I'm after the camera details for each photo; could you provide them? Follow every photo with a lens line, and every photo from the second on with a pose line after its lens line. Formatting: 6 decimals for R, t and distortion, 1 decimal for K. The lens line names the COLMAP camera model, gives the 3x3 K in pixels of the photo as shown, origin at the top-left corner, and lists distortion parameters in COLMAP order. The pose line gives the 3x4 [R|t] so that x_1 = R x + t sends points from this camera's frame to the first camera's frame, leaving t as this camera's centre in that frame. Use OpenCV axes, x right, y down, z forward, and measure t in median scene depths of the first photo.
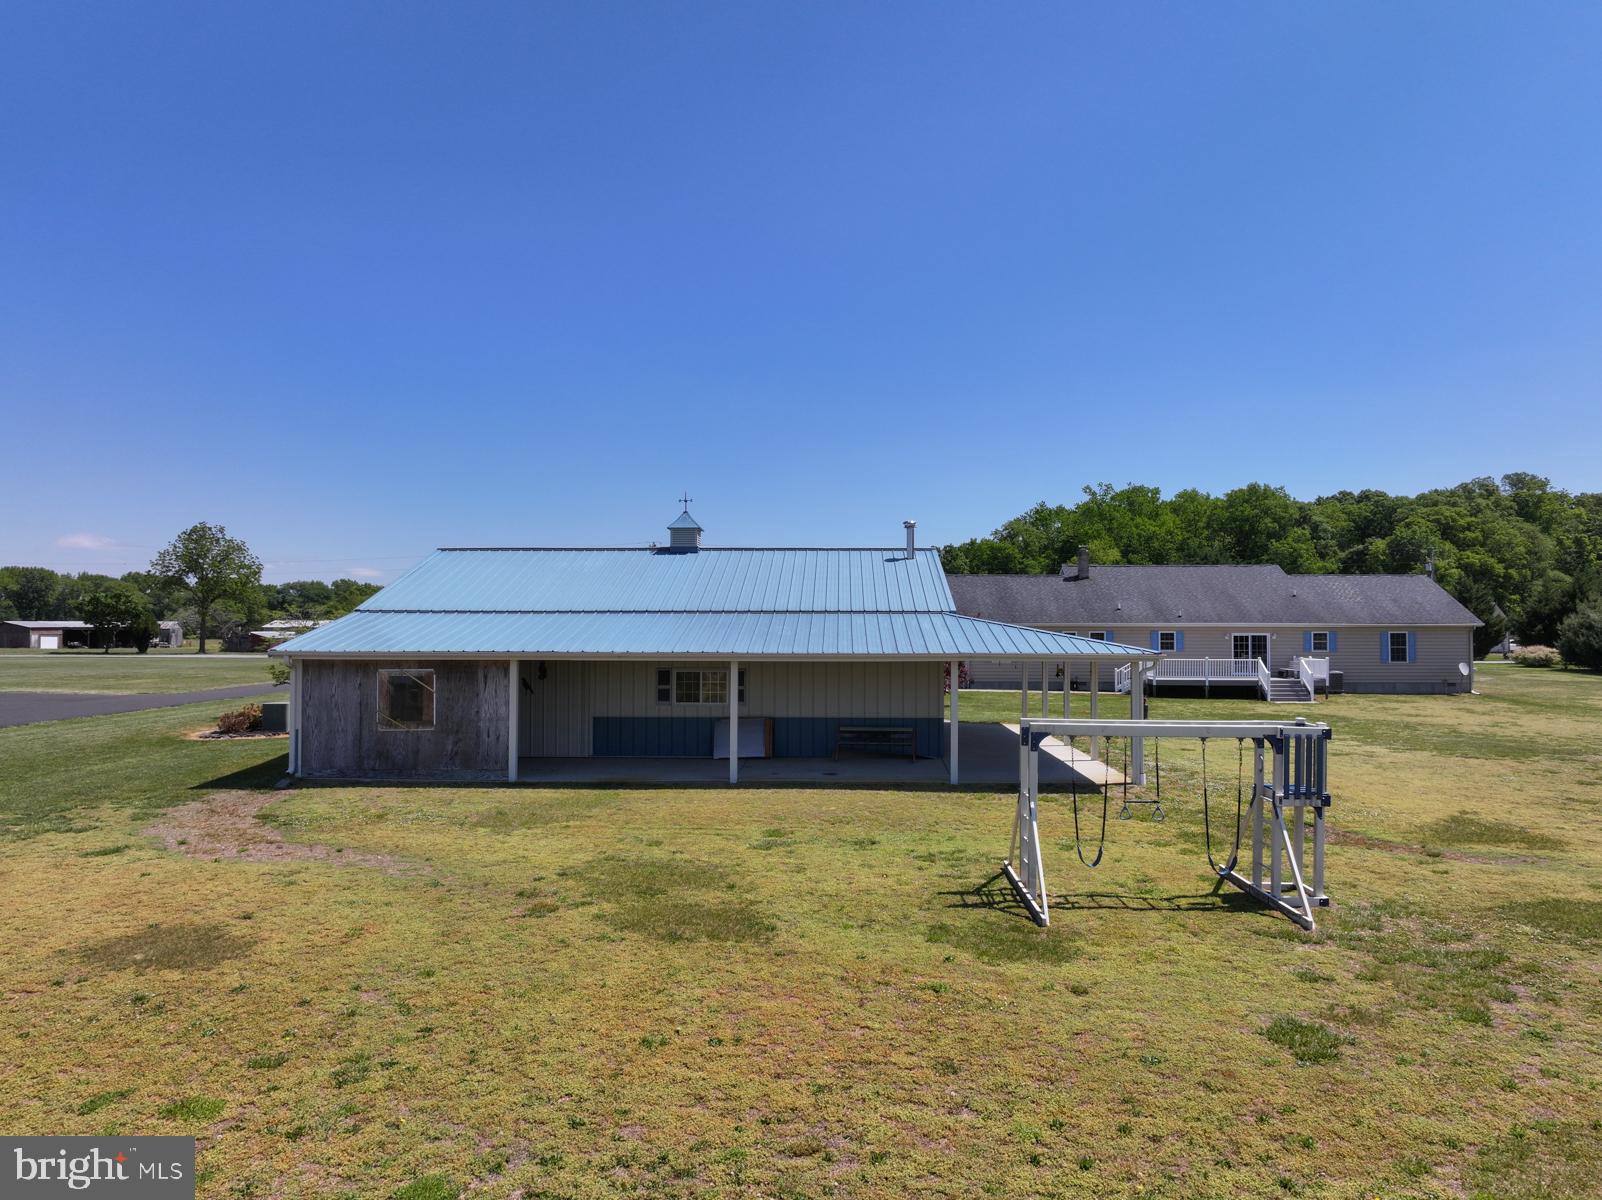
lens RADIAL K [[1126.0, 0, 800.7], [0, 1126.0, 599.9], [0, 0, 1]] dist [0.000459, 0.014101]
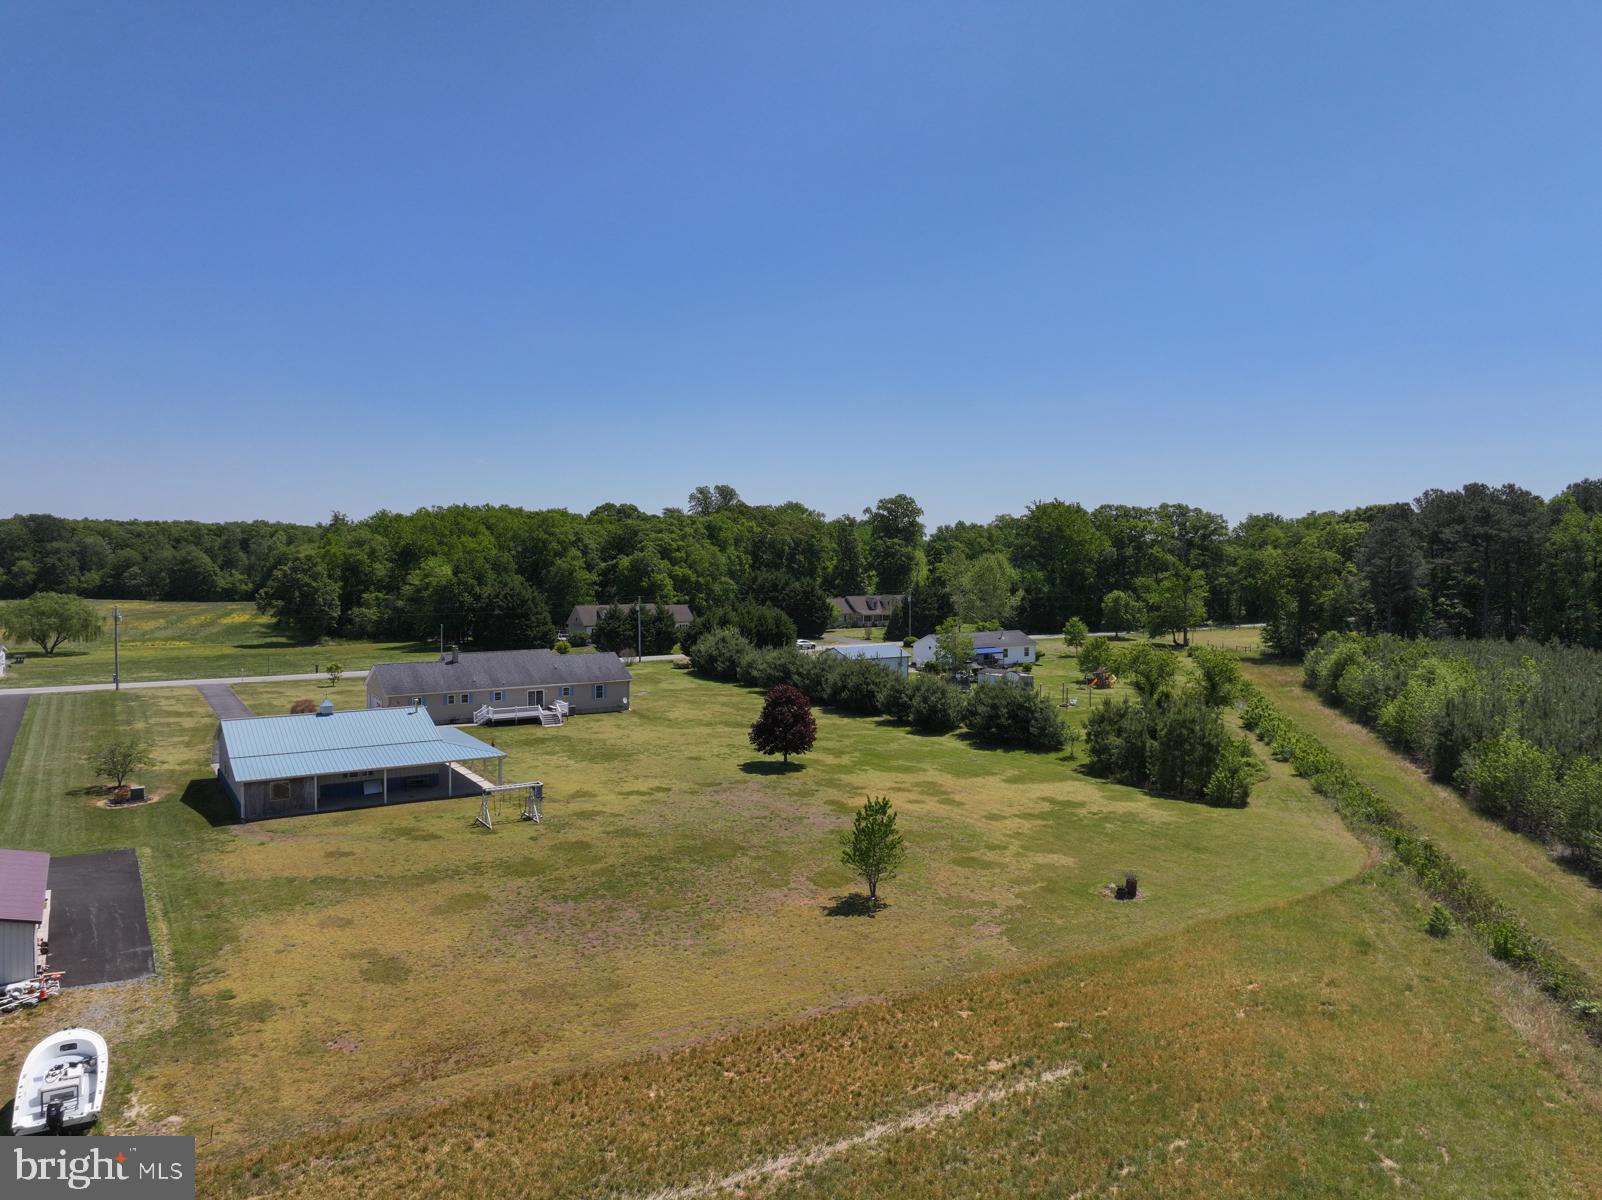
lens RADIAL K [[1126.0, 0, 815.4], [0, 1126.0, 597.3], [0, 0, 1]] dist [0.000459, 0.014101]
pose [[0.818759, -0.019533, 0.573805, -0.395833], [-0.022561, 0.997555, 0.066150, -0.301798], [-0.573694, -0.067106, 0.816316, -1.054696]]
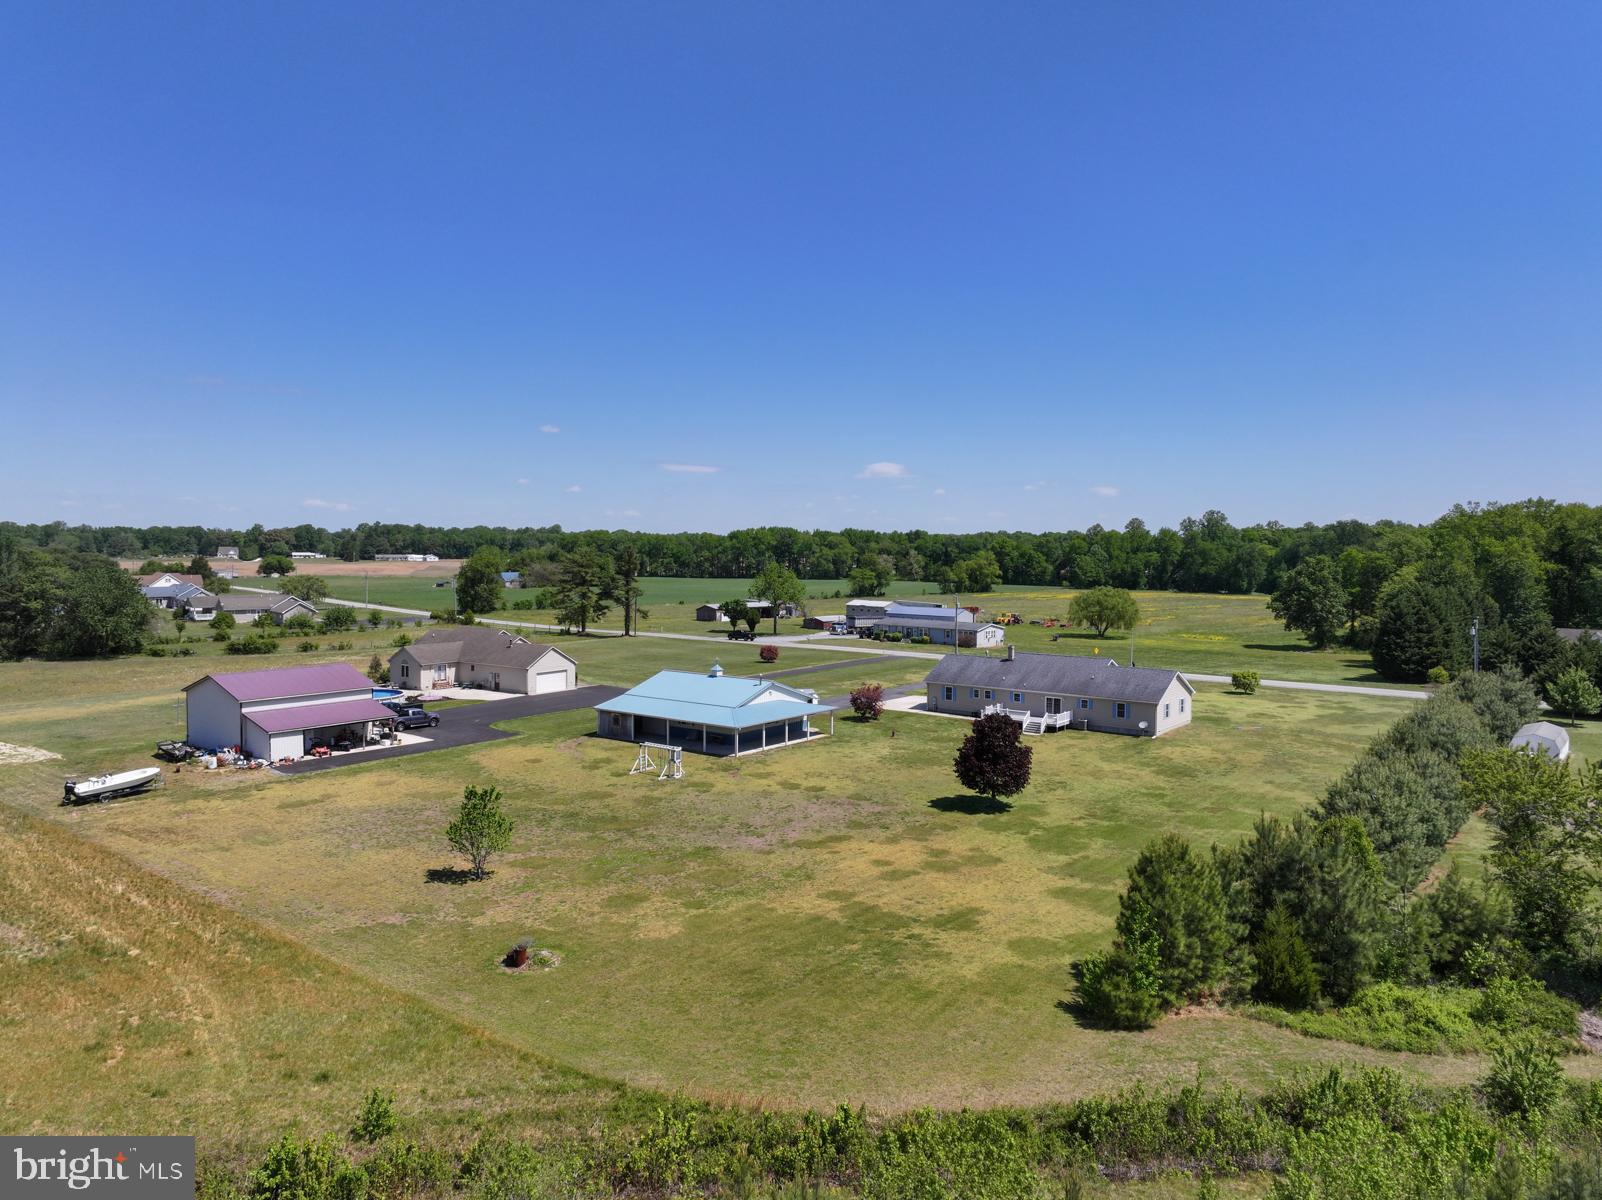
lens RADIAL K [[1126.0, 0, 806.4], [0, 1126.0, 597.9], [0, 0, 1]] dist [0.000459, 0.014101]
pose [[0.809896, 0.033625, -0.585610, 1.244446], [0.011008, 0.997309, 0.072488, -0.309760], [0.586471, -0.065154, 0.807346, -0.936769]]
